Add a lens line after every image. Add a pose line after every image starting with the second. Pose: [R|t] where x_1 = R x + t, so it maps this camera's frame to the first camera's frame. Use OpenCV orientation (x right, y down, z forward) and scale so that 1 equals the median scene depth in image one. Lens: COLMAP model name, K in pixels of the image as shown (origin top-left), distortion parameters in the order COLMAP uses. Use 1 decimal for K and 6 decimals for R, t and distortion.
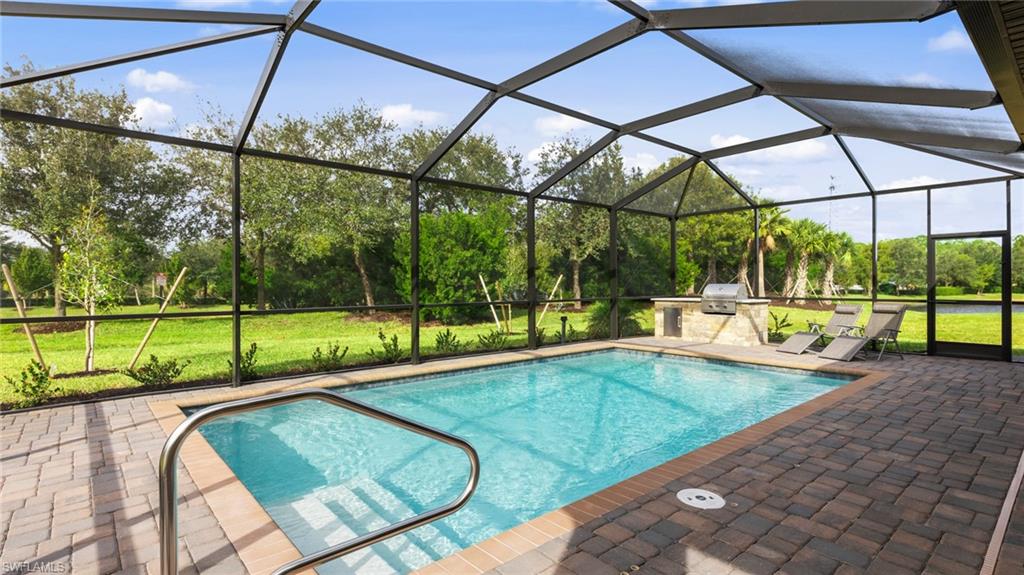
lens RADIAL K [[507.9, 0, 518.0], [0, 507.9, 291.1], [0, 0, 1]] dist [0.001855, -0.000563]
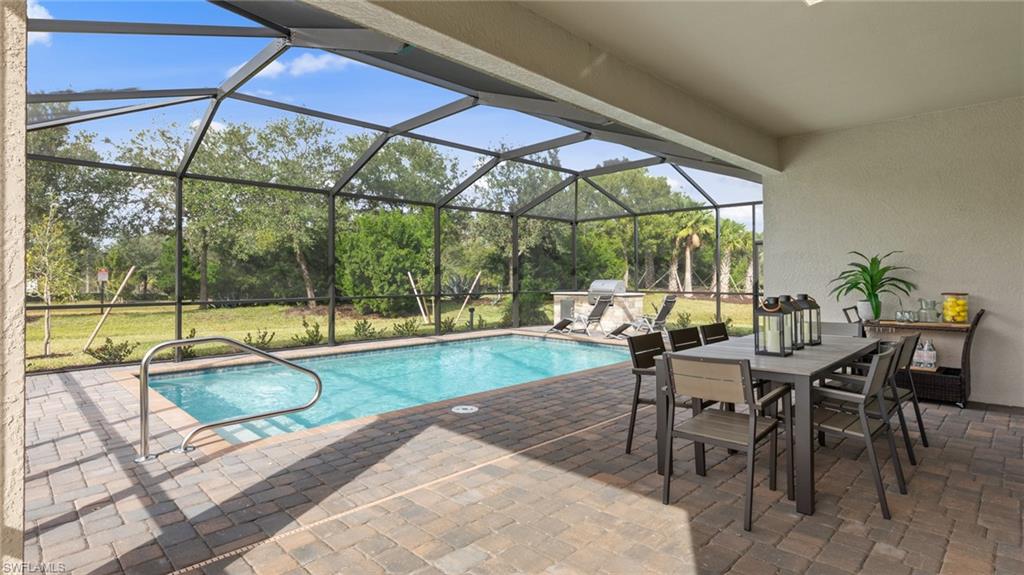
lens RADIAL K [[507.9, 0, 506.5], [0, 507.9, 278.1], [0, 0, 1]] dist [0.001855, -0.000563]
pose [[0.997793, 0.000203, 0.066394, 0.051885], [0.000834, 0.999878, -0.015590, -0.000099], [-0.066389, 0.015611, 0.997672, -0.093097]]
